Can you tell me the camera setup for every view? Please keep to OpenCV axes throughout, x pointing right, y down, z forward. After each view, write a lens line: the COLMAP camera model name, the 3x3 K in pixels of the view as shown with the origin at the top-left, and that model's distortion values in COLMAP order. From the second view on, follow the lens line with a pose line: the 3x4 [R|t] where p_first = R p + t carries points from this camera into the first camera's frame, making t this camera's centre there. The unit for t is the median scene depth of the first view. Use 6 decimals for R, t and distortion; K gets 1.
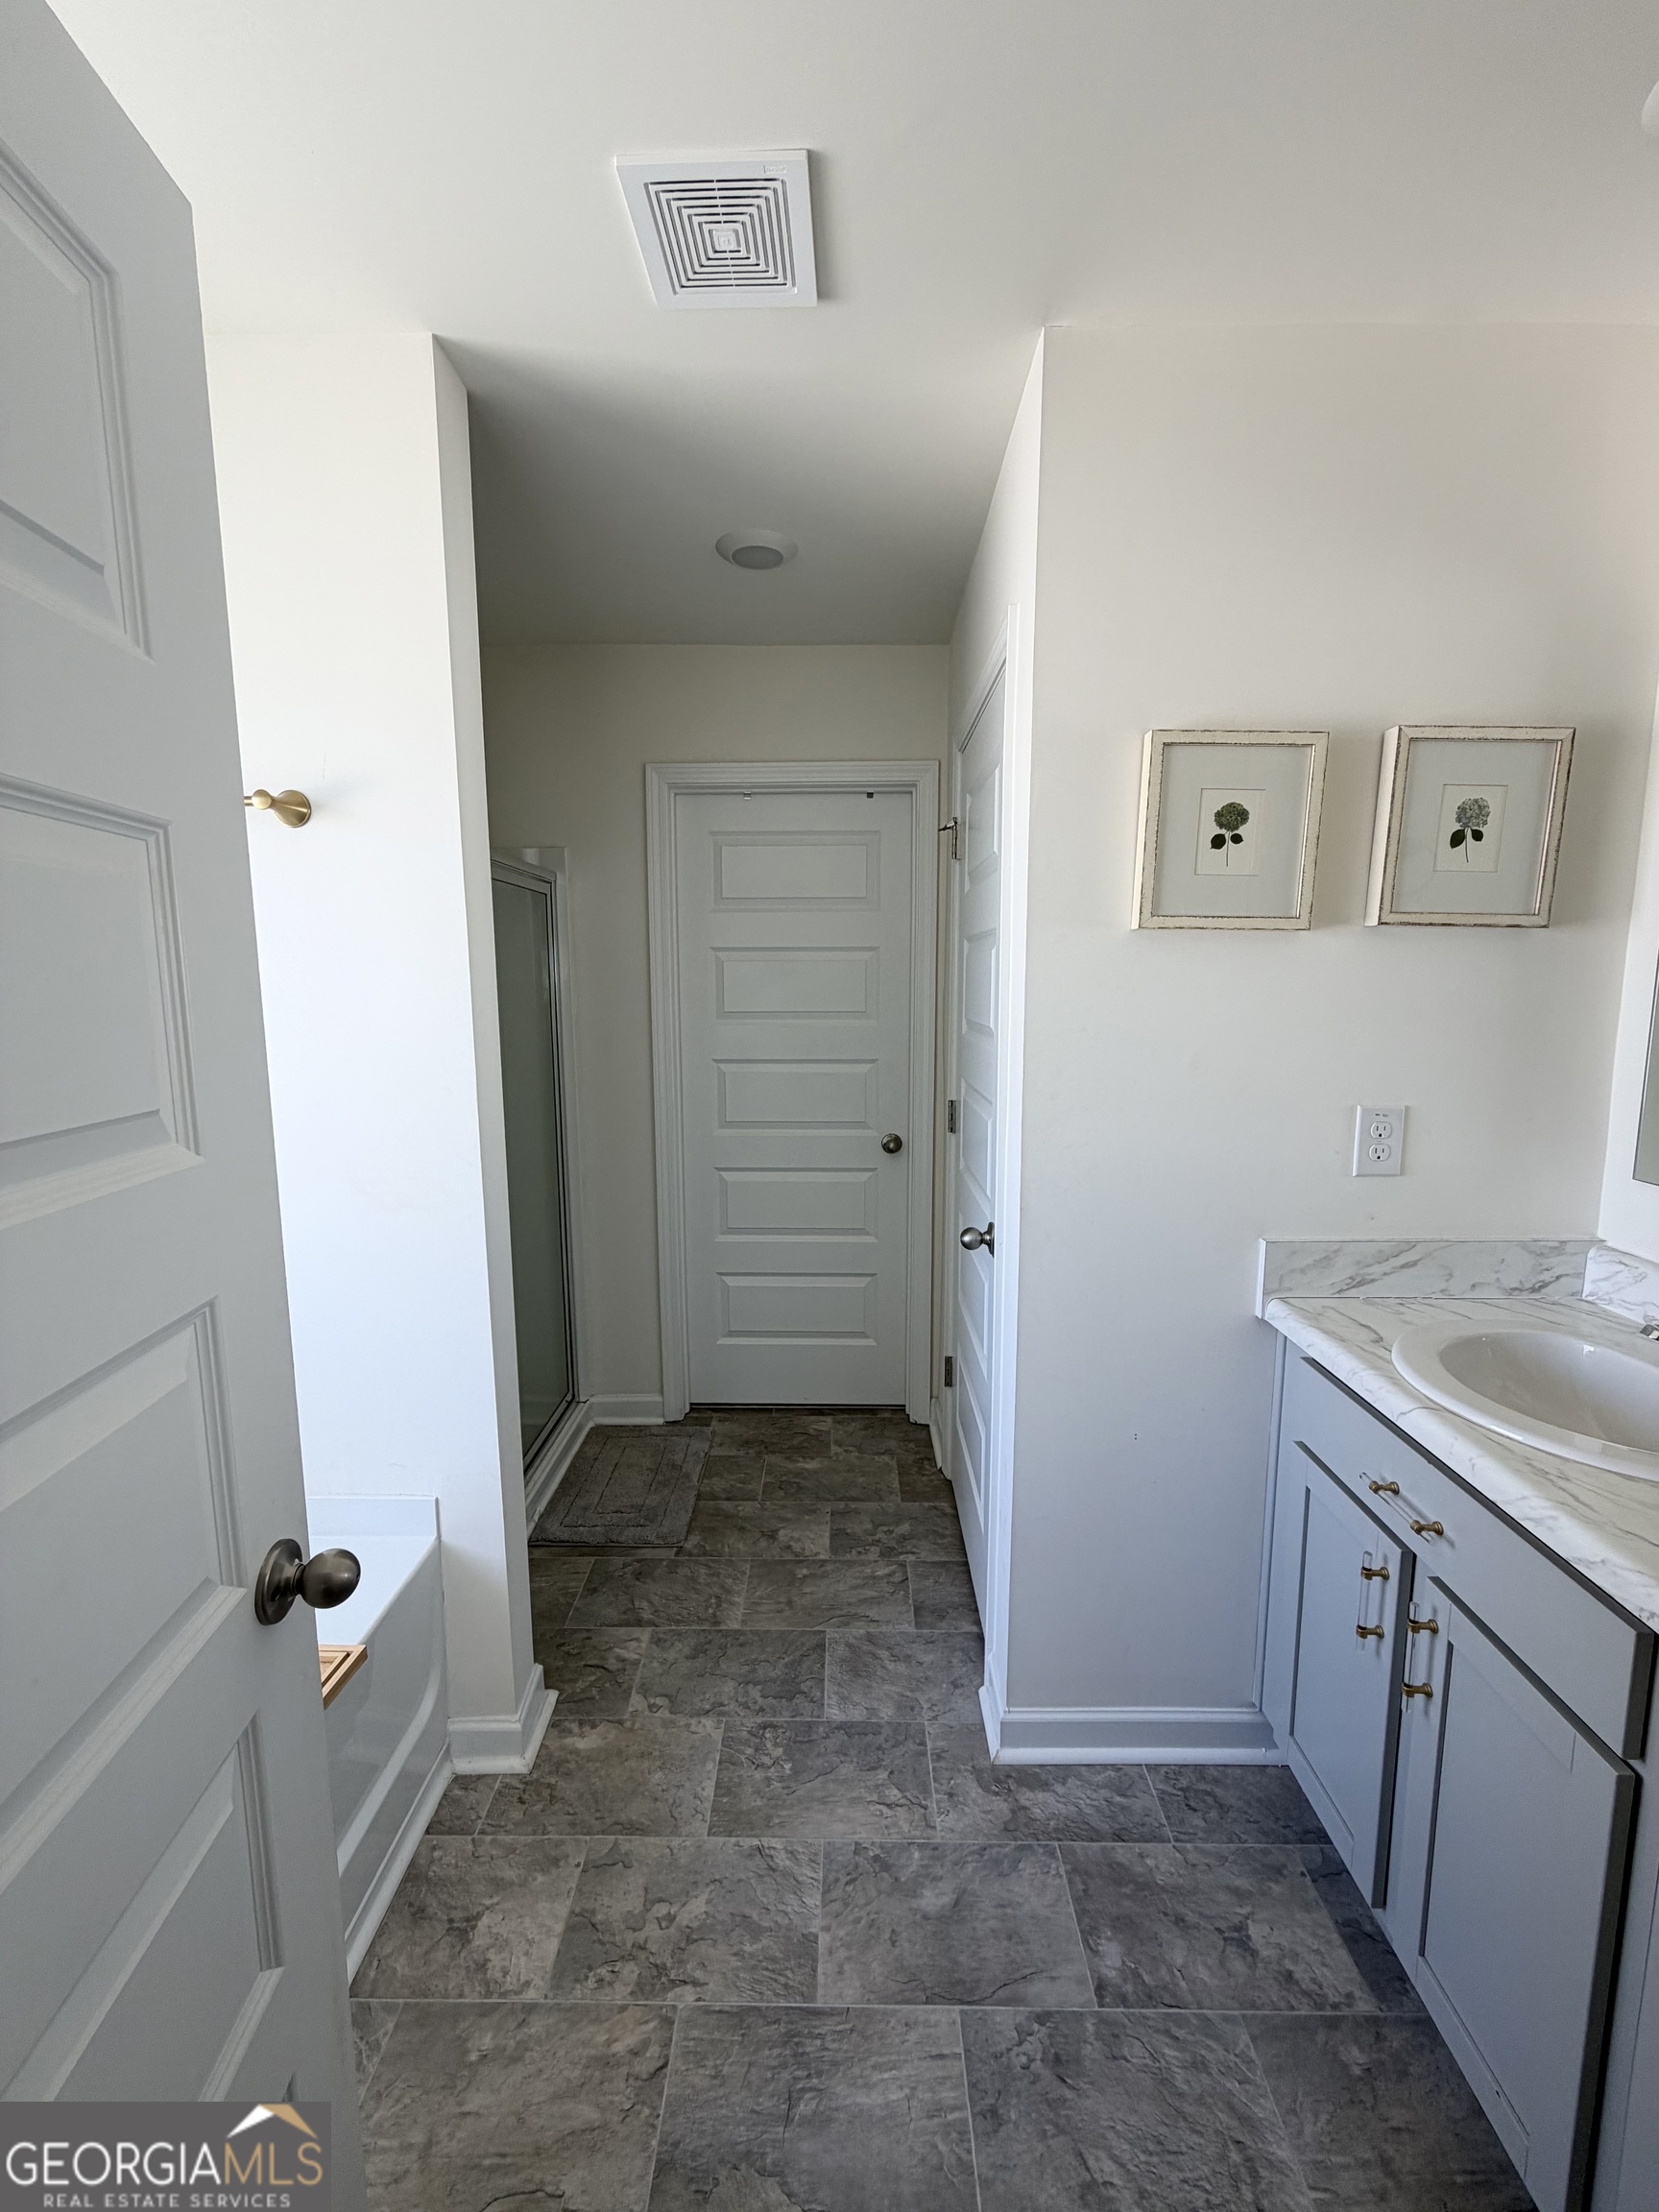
lens RADIAL K [[883.2, 0, 832.3], [0, 883.2, 1106.9], [0, 0, 1]] dist [0.001169, 0.000008]
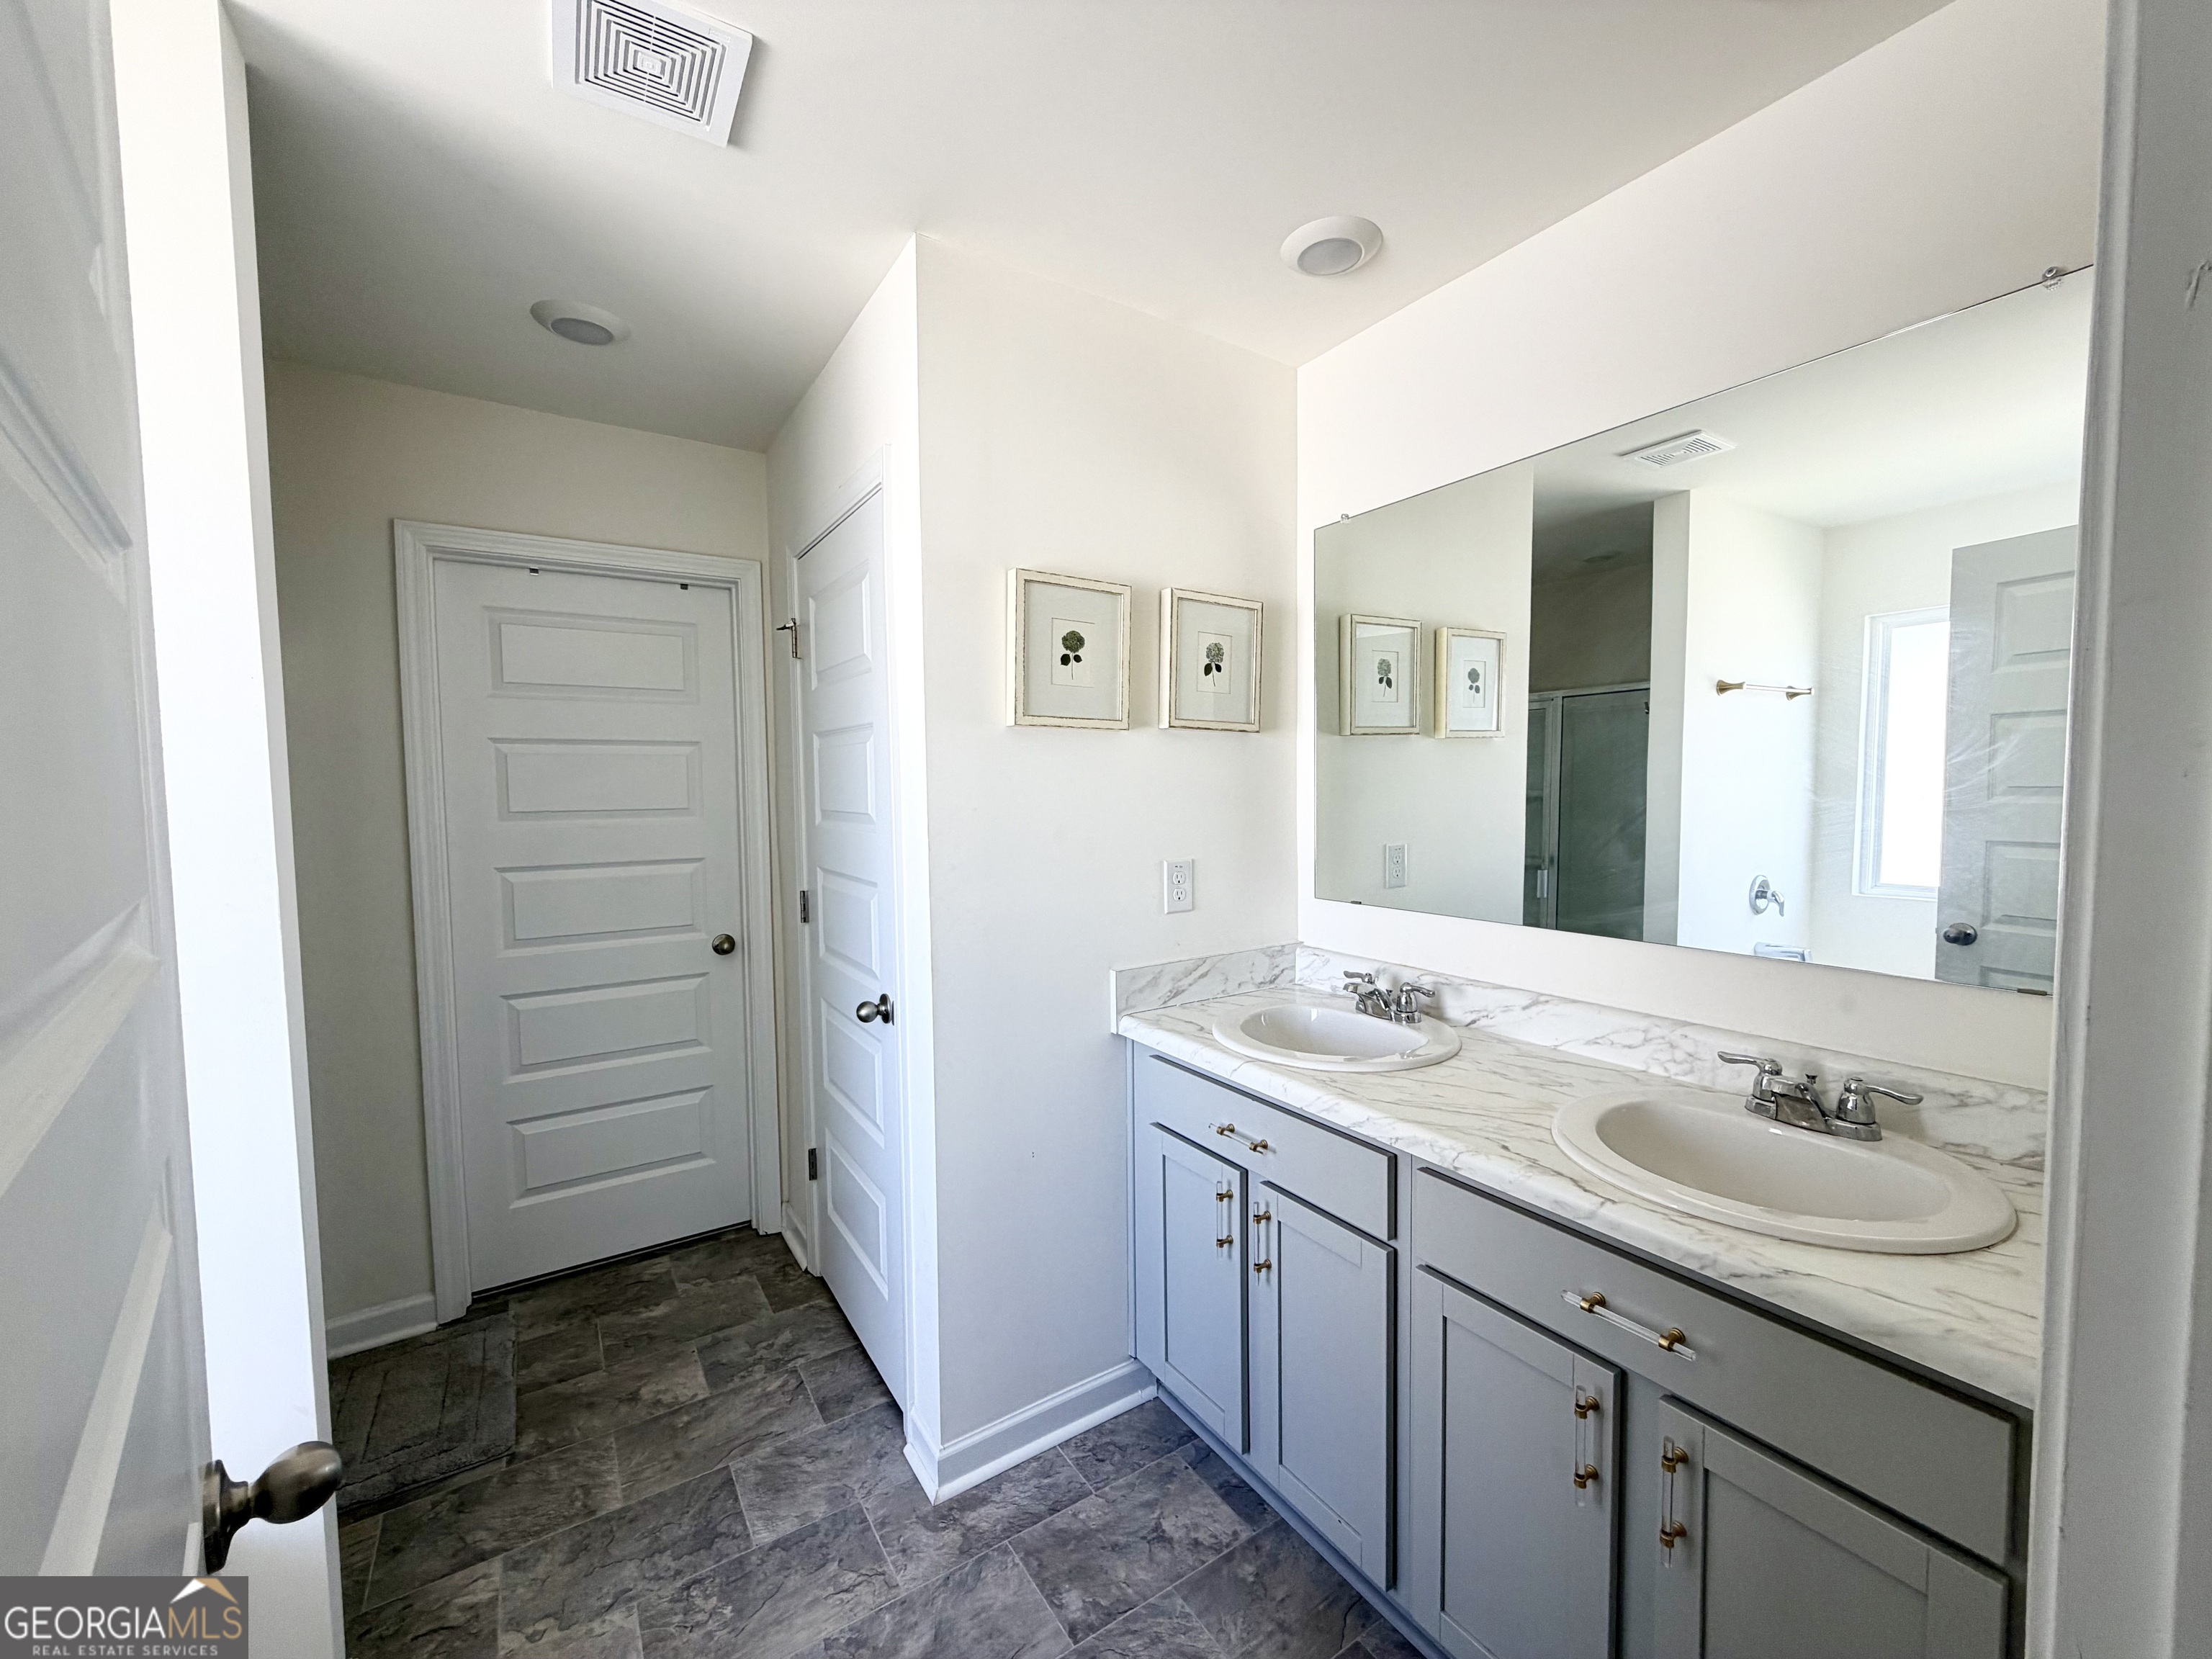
lens RADIAL K [[883.2, 0, 1101.4], [0, 883.2, 843.0], [0, 0, 1]] dist [0.001169, 0.000008]
pose [[0.831065, -0.045610, 0.554303, -0.221893], [0.088094, 0.994845, -0.050219, 0.030246], [-0.549155, 0.090566, 0.830799, -0.062697]]
